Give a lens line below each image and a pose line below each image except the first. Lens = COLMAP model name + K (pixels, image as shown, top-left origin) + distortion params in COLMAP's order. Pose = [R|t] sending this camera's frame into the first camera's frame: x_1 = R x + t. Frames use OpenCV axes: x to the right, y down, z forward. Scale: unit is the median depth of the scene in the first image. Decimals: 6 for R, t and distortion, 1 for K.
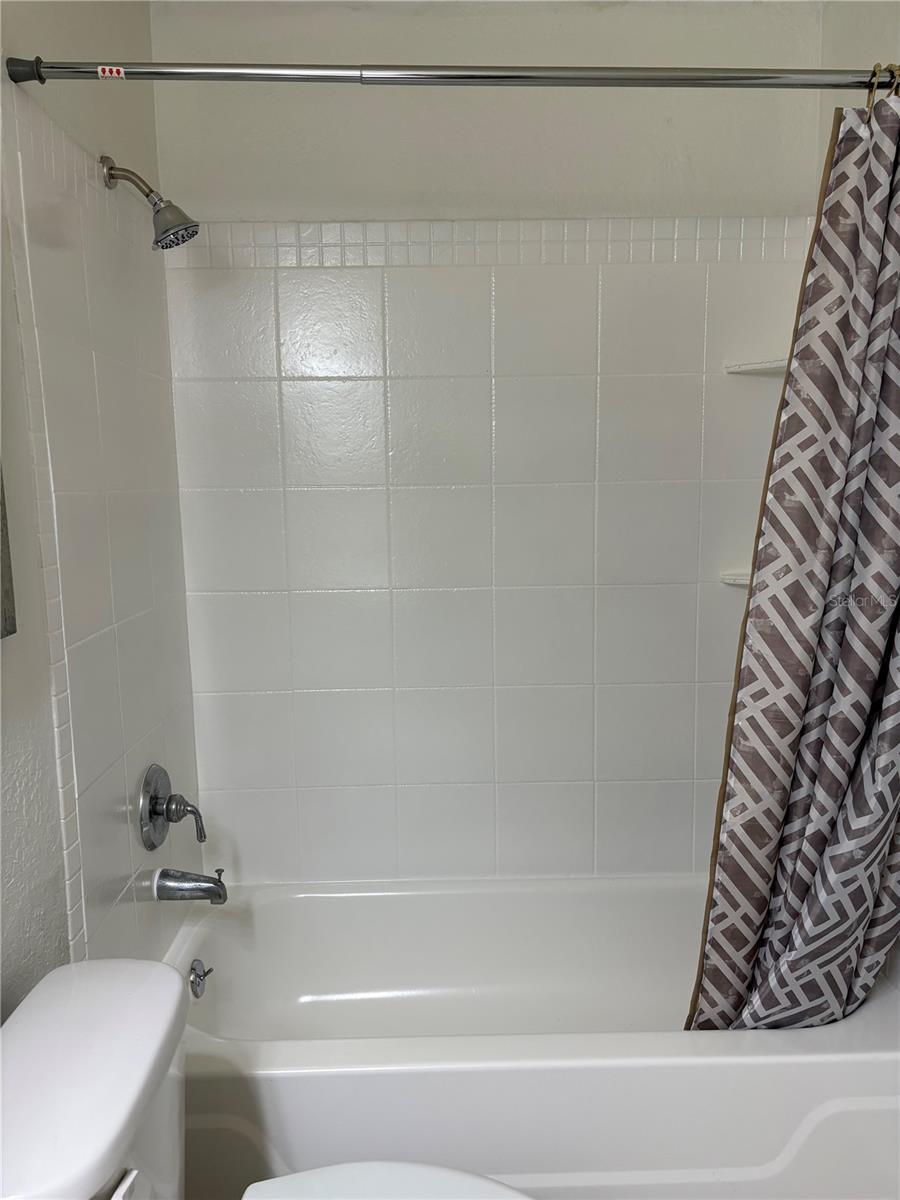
lens RADIAL K [[925.8, 0, 450.0], [0, 925.8, 600.0], [0, 0, 1]] dist [0.049357, -0.007493]
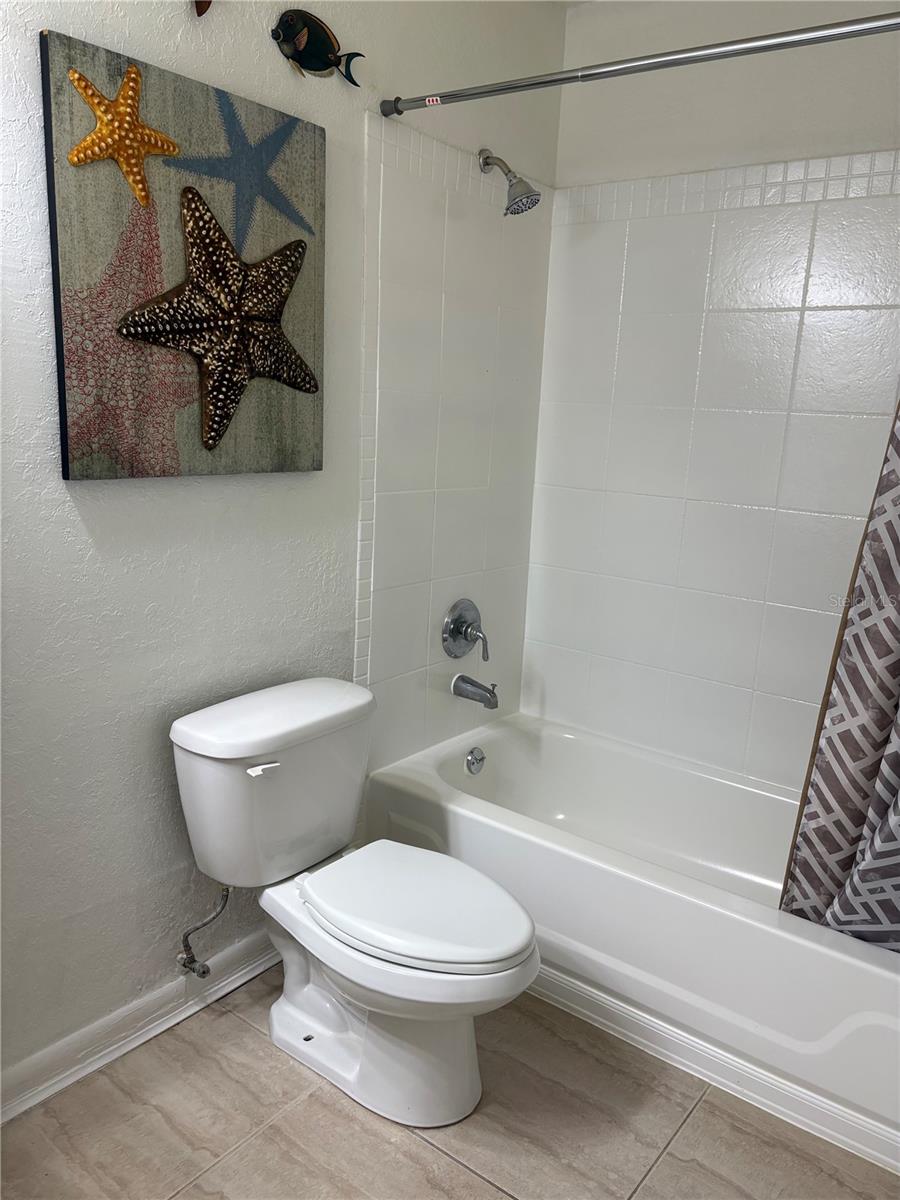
lens RADIAL K [[964.5, 0, 450.0], [0, 964.5, 600.0], [0, 0, 1]] dist [0.099464, 0.001041]
pose [[0.767943, 0.178960, -0.615009, 0.625706], [-0.145949, 0.983807, 0.104033, 0.037284], [0.623668, 0.009868, 0.781627, -0.155148]]
